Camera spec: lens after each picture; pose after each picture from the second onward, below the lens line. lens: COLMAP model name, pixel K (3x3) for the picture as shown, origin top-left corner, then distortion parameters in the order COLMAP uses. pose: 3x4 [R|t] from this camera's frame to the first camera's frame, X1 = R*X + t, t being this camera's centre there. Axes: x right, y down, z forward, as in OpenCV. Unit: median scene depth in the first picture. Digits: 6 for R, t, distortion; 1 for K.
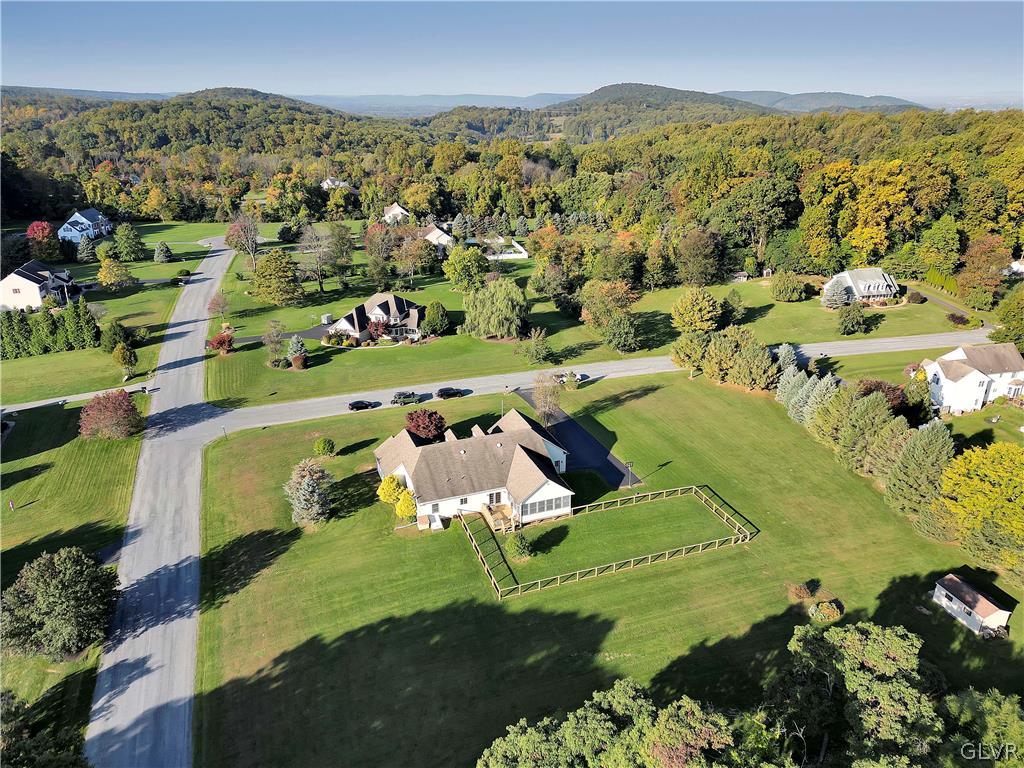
lens RADIAL K [[713.5, 0, 523.4], [0, 713.5, 392.5], [0, 0, 1]] dist [0.078600, -0.086218]
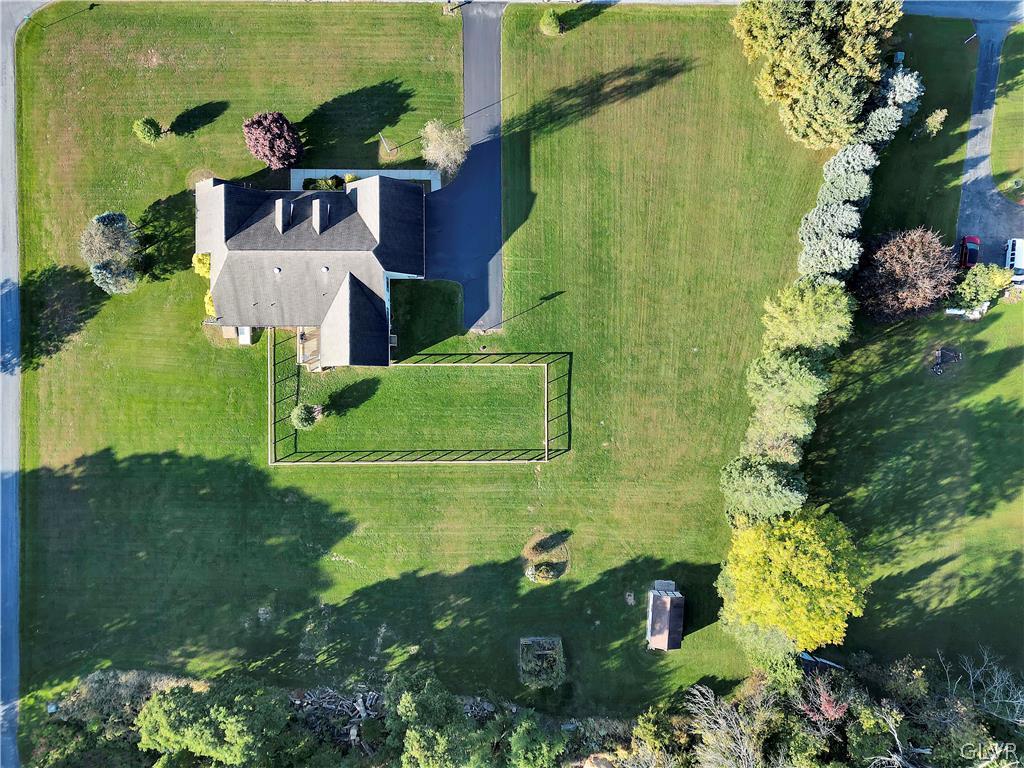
lens RADIAL K [[713.5, 0, 523.4], [0, 713.5, 392.5], [0, 0, 1]] dist [0.078600, -0.086218]
pose [[0.930291, 0.366816, 0.001891, 0.283003], [-0.149991, 0.375680, 0.914531, -0.820102], [0.334754, -0.851064, 0.404511, 0.776902]]
